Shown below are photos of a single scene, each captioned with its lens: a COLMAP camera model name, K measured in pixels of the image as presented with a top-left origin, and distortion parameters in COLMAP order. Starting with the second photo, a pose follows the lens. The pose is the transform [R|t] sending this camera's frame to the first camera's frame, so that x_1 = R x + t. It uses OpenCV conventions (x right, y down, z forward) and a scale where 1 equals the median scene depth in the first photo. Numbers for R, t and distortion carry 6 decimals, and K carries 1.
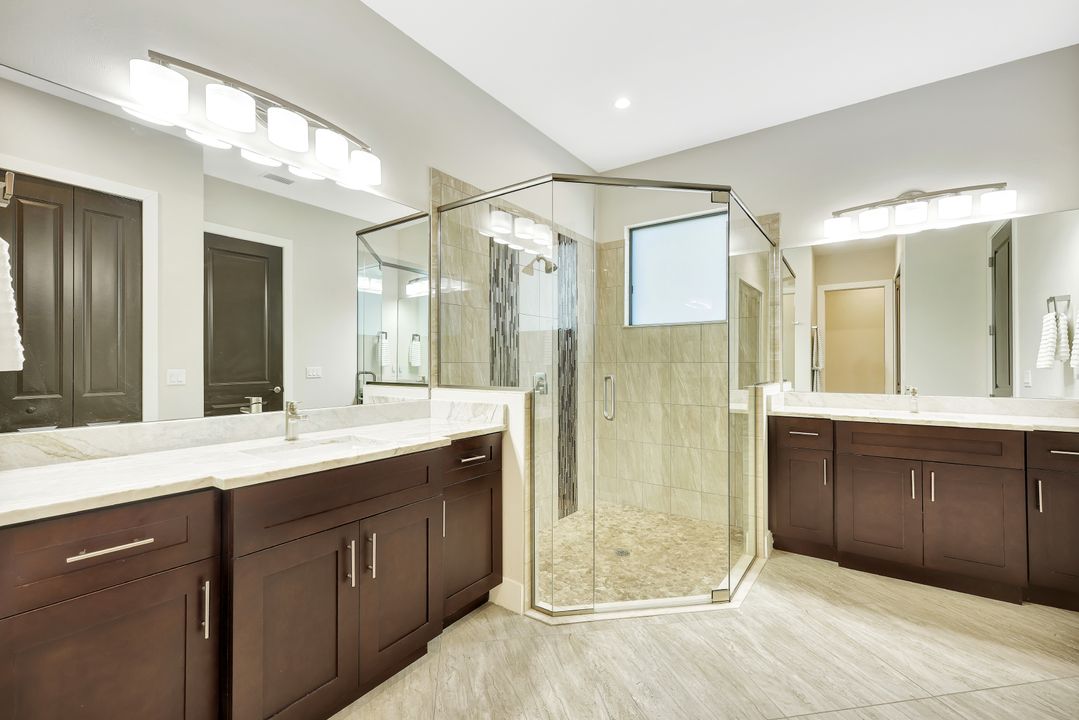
lens RADIAL K [[439.0, 0, 534.8], [0, 439.0, 363.0], [0, 0, 1]] dist [-0.000292, 0.000247]
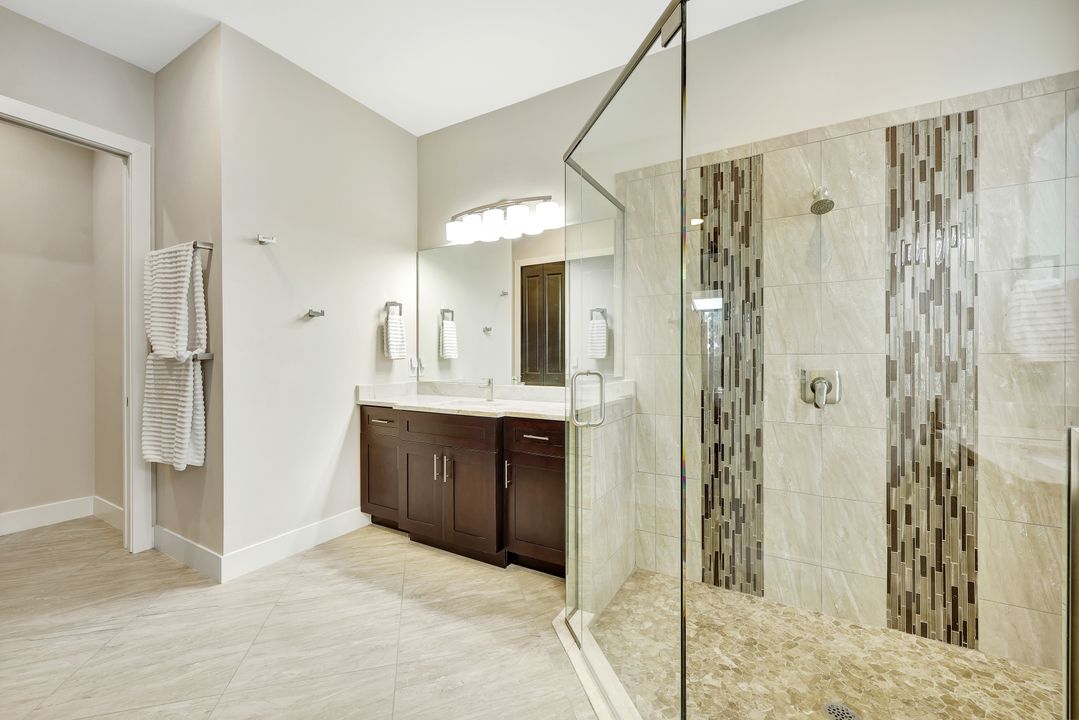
lens RADIAL K [[426.3, 0, 552.5], [0, 426.3, 361.1], [0, 0, 1]] dist [-0.000312, 0.000065]
pose [[0.131299, 0.008740, -0.991304, 0.642153], [0.003854, 0.999949, 0.009326, 0.002119], [0.991335, -0.005045, 0.131259, 0.577897]]
